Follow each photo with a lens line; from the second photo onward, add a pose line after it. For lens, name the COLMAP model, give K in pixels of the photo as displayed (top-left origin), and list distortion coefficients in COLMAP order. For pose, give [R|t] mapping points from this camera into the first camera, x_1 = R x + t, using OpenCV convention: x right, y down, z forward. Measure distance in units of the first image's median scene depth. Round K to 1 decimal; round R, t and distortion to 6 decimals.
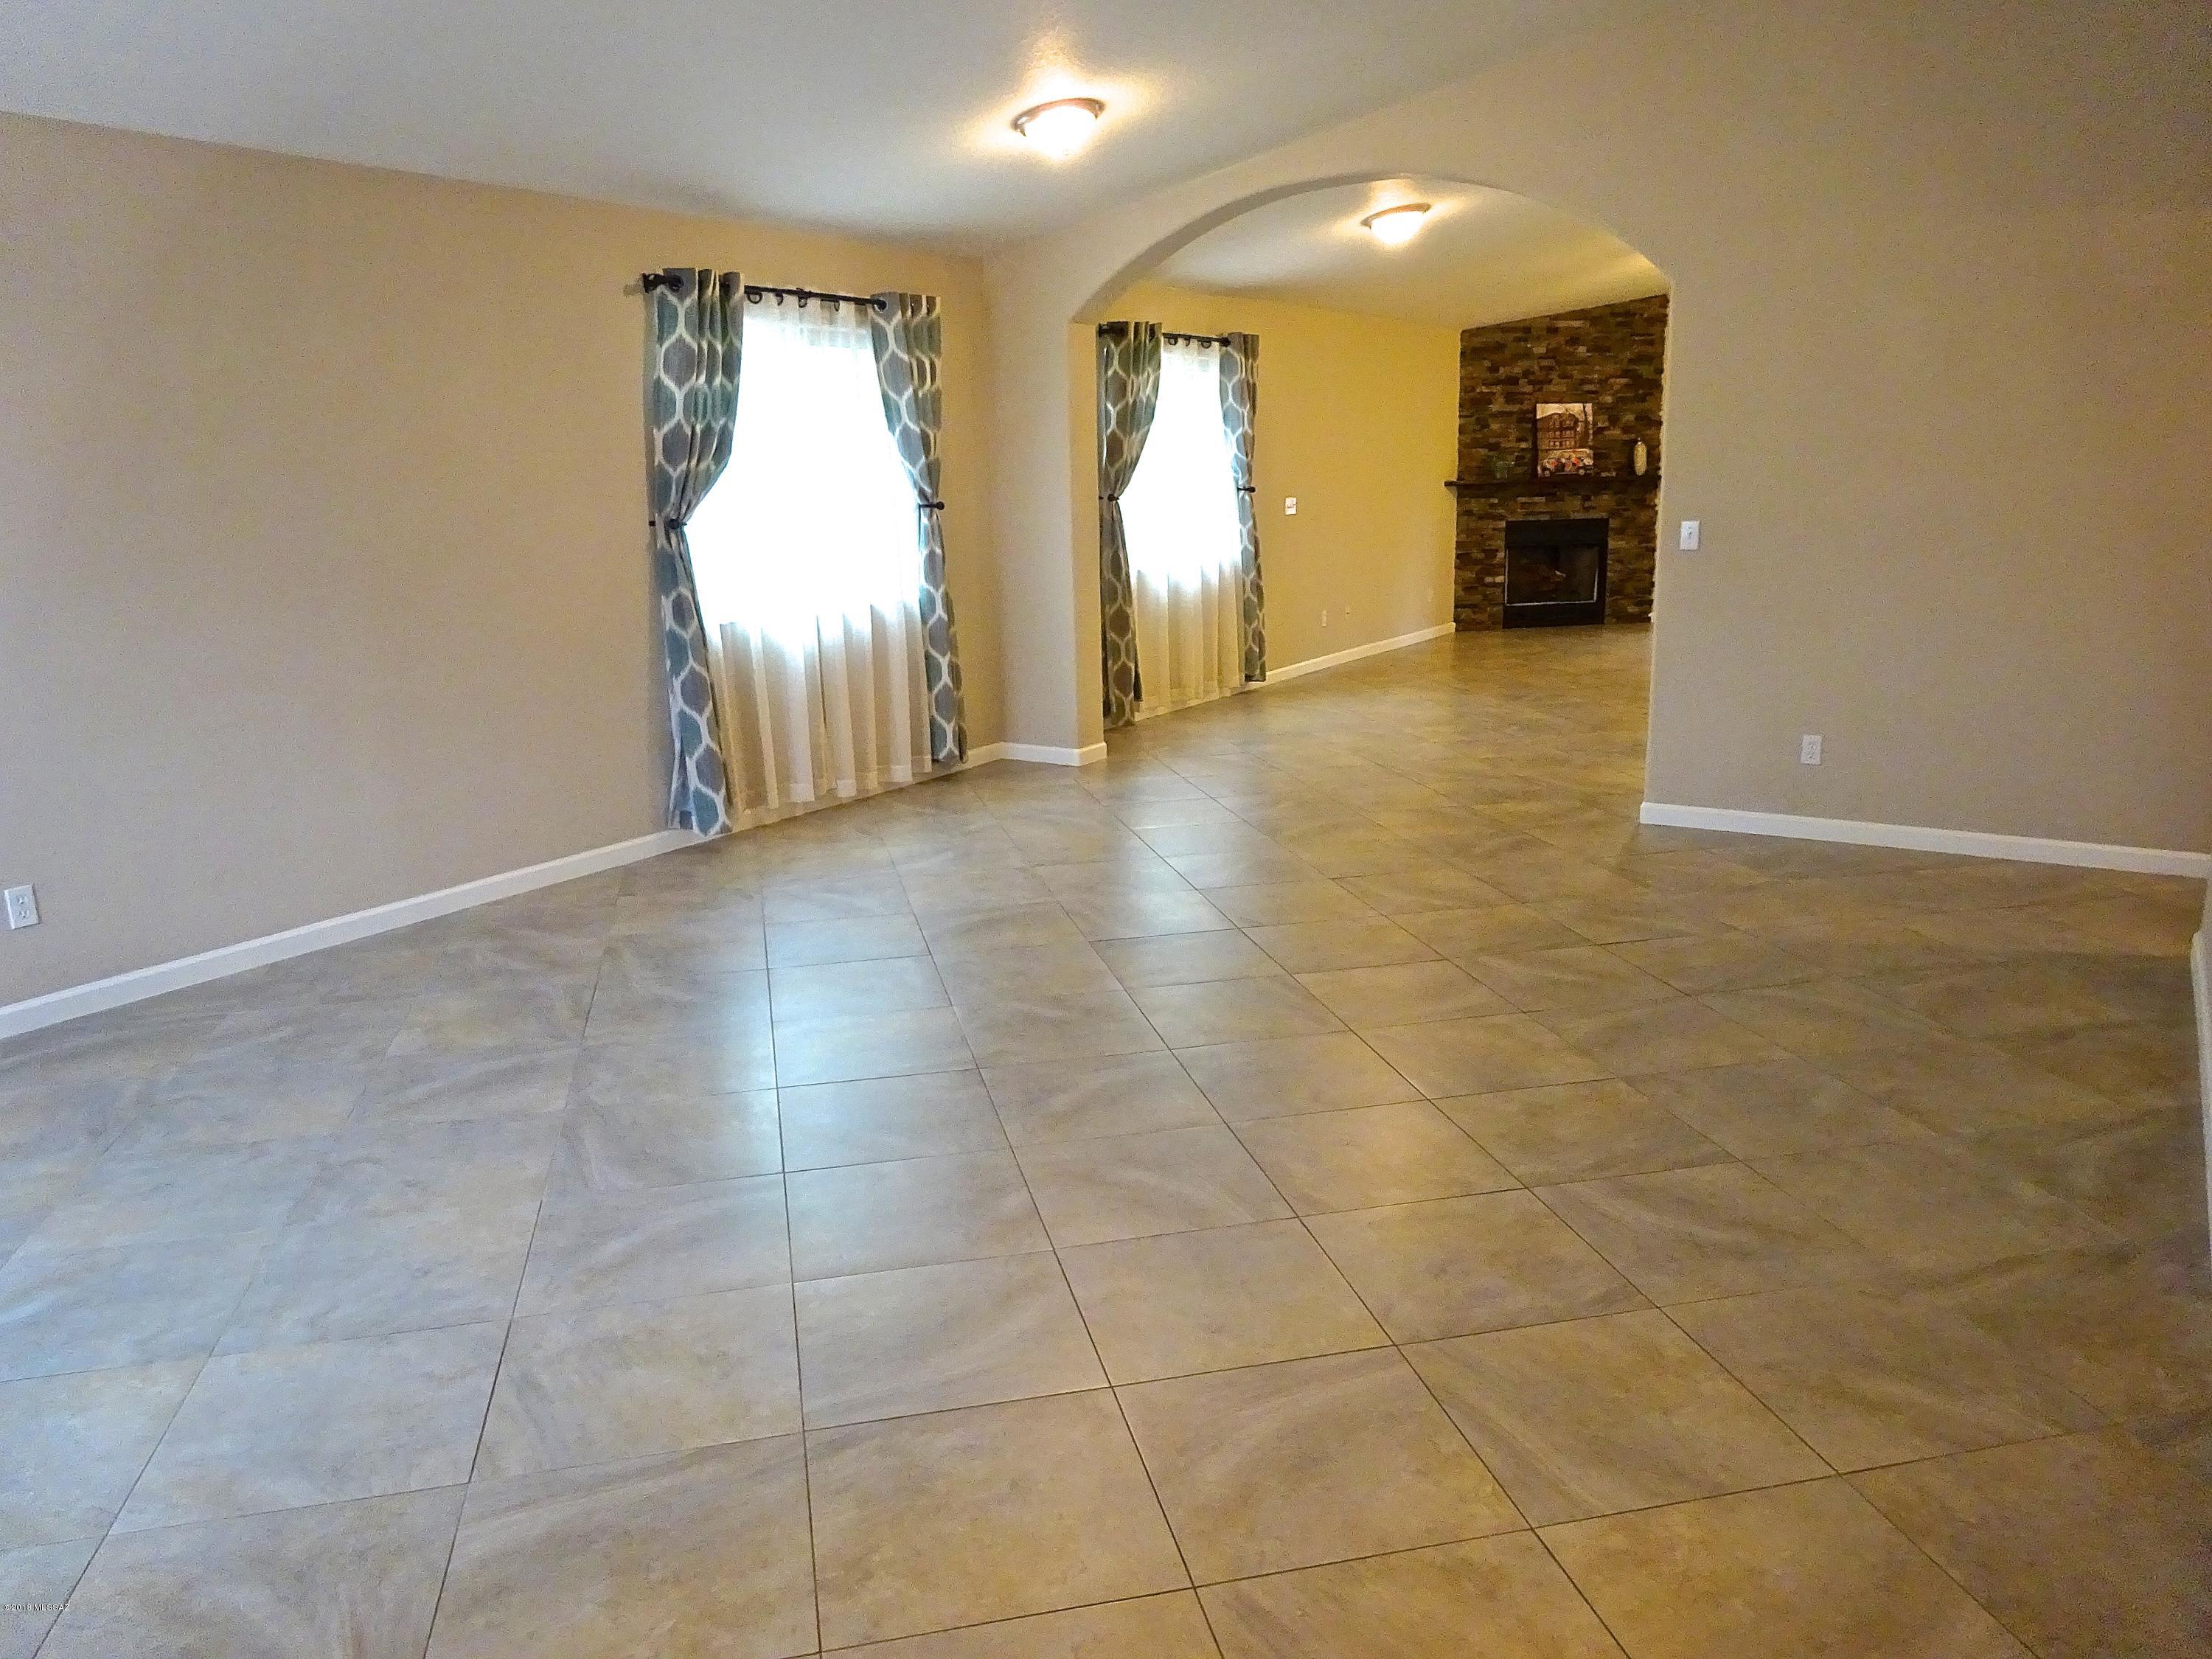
lens RADIAL K [[1606.4, 0, 1106.0], [0, 1606.4, 829.5], [0, 0, 1]] dist [-0.004976, -0.000871]
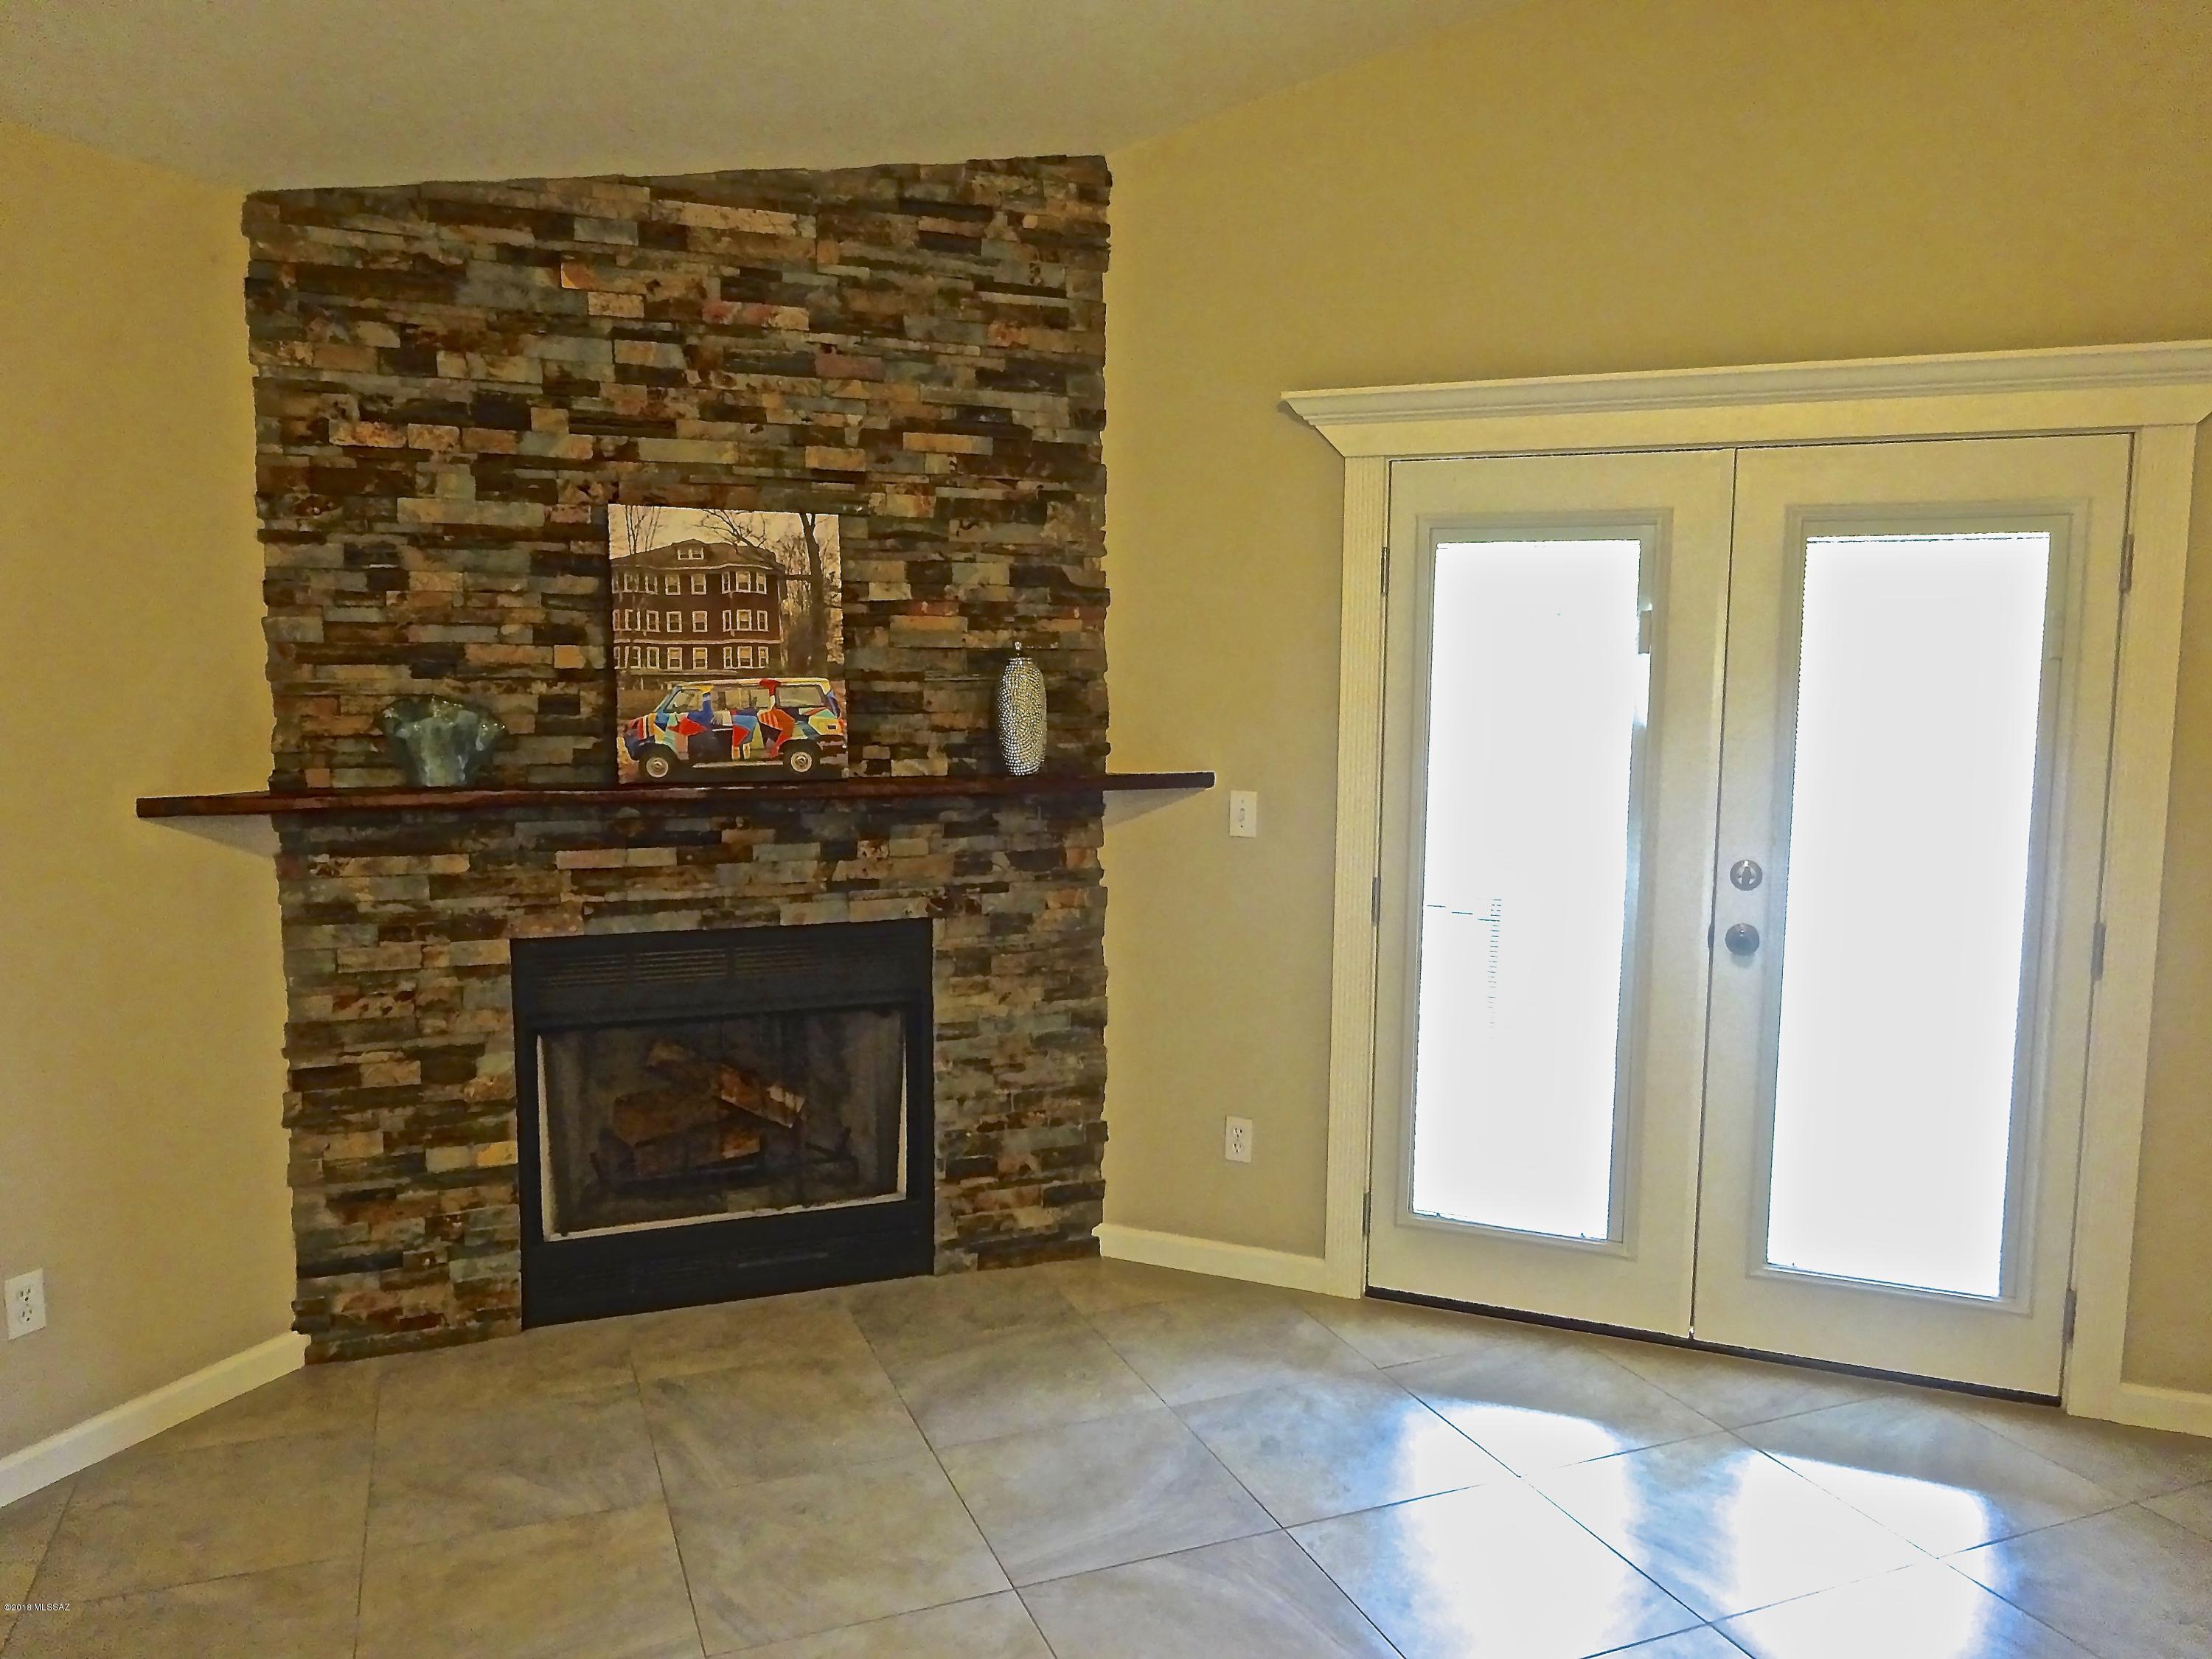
lens RADIAL K [[1606.4, 0, 1106.0], [0, 1606.4, 829.5], [0, 0, 1]] dist [-0.004976, -0.000871]
pose [[0.987988, 0.014436, 0.153852, 0.305964], [0.003873, 0.993001, -0.118045, -0.179354], [-0.154479, 0.117223, 0.981017, 0.729002]]
